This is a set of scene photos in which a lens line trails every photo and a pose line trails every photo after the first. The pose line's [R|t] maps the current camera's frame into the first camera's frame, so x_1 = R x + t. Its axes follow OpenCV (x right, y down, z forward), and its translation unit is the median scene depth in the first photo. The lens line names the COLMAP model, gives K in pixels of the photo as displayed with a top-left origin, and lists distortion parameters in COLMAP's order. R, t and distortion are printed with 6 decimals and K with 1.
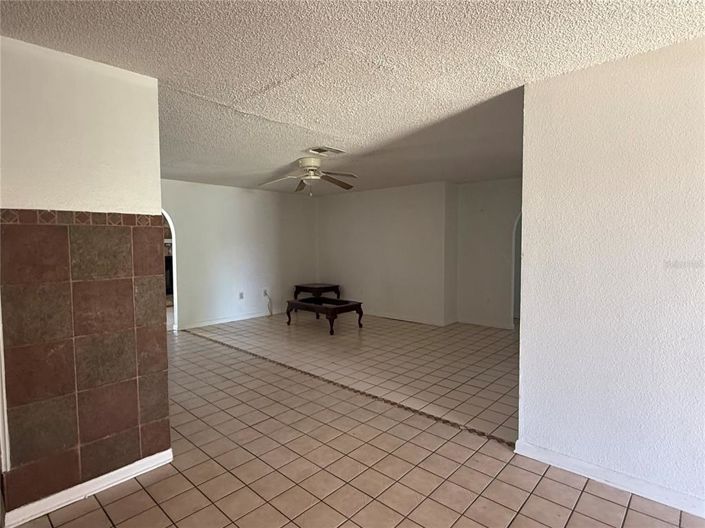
lens RADIAL K [[383.2, 0, 356.1], [0, 383.2, 264.3], [0, 0, 1]] dist [-0.002707, 0.002629]
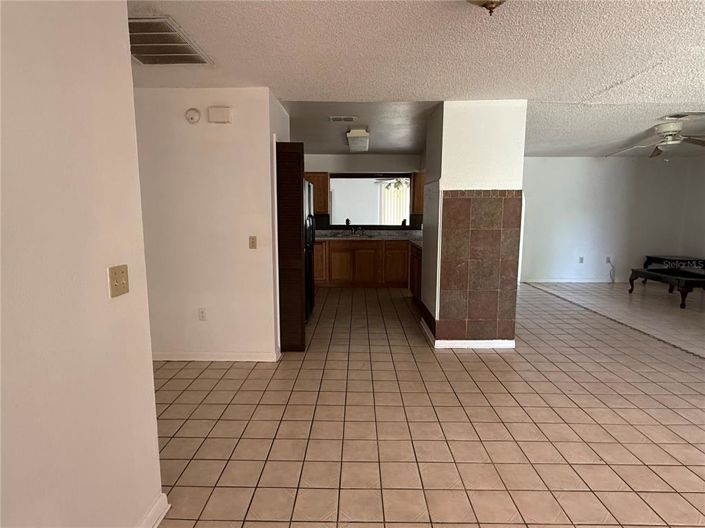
lens RADIAL K [[383.2, 0, 349.8], [0, 383.2, 263.1], [0, 0, 1]] dist [-0.002707, 0.002629]
pose [[0.655928, 0.102823, -0.747787, 0.131157], [-0.045400, 0.994259, 0.096891, 0.028210], [0.753457, -0.029604, 0.656831, -0.322712]]
